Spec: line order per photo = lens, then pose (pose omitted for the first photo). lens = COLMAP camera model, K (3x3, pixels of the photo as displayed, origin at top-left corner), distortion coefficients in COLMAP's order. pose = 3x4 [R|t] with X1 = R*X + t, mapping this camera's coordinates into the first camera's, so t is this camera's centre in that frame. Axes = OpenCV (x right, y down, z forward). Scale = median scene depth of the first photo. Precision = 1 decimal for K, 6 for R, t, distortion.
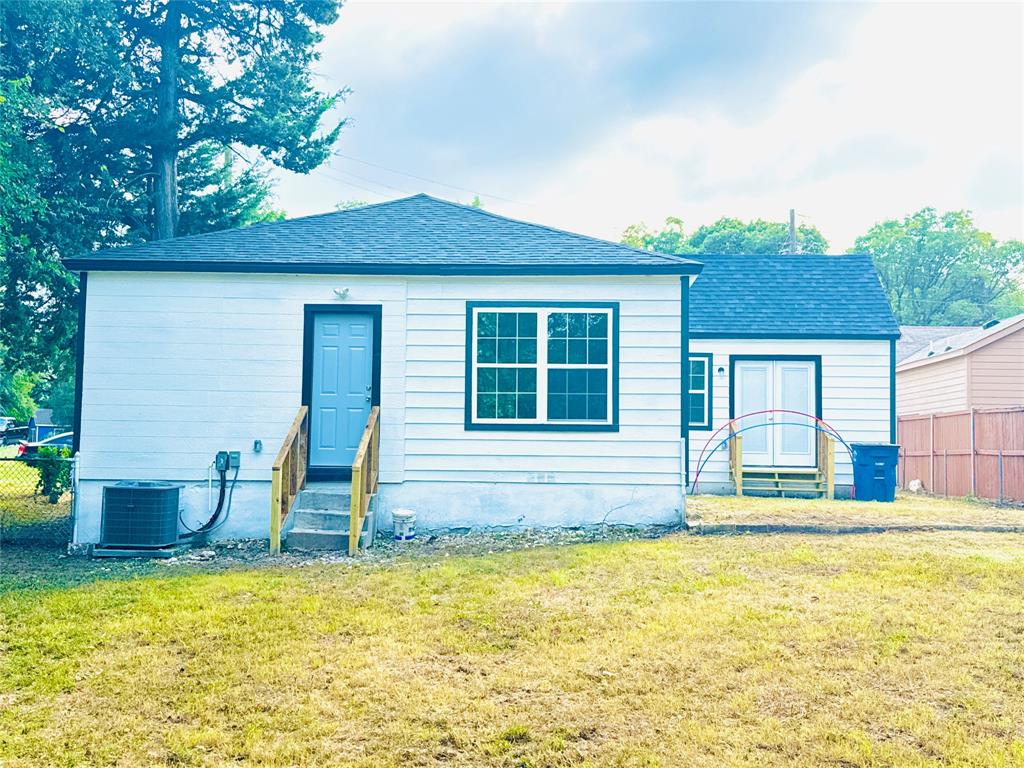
lens RADIAL K [[1144.8, 0, 512.9], [0, 1144.8, 391.7], [0, 0, 1]] dist [0.049497, 0.000000]
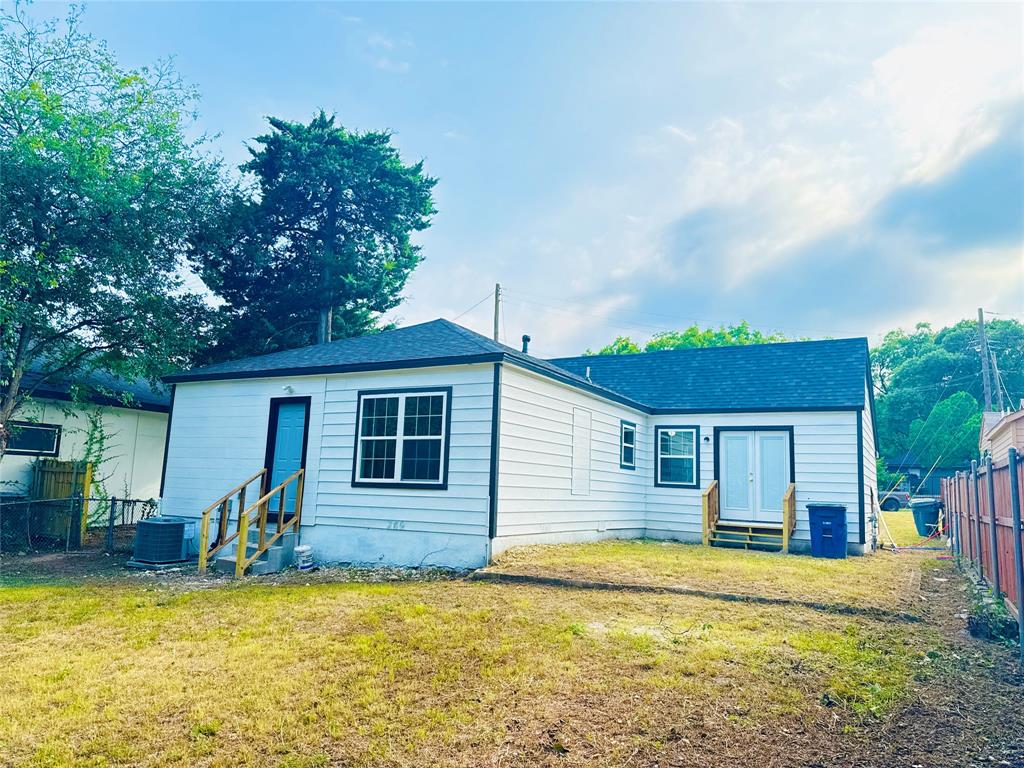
lens RADIAL K [[724.3, 0, 505.7], [0, 724.3, 375.3], [0, 0, 1]] dist [0.064803, -0.082713]
pose [[0.895392, -0.052897, -0.442127, 0.498820], [0.002936, 0.993599, -0.112930, 0.000430], [0.445270, 0.099819, 0.889815, 0.311761]]
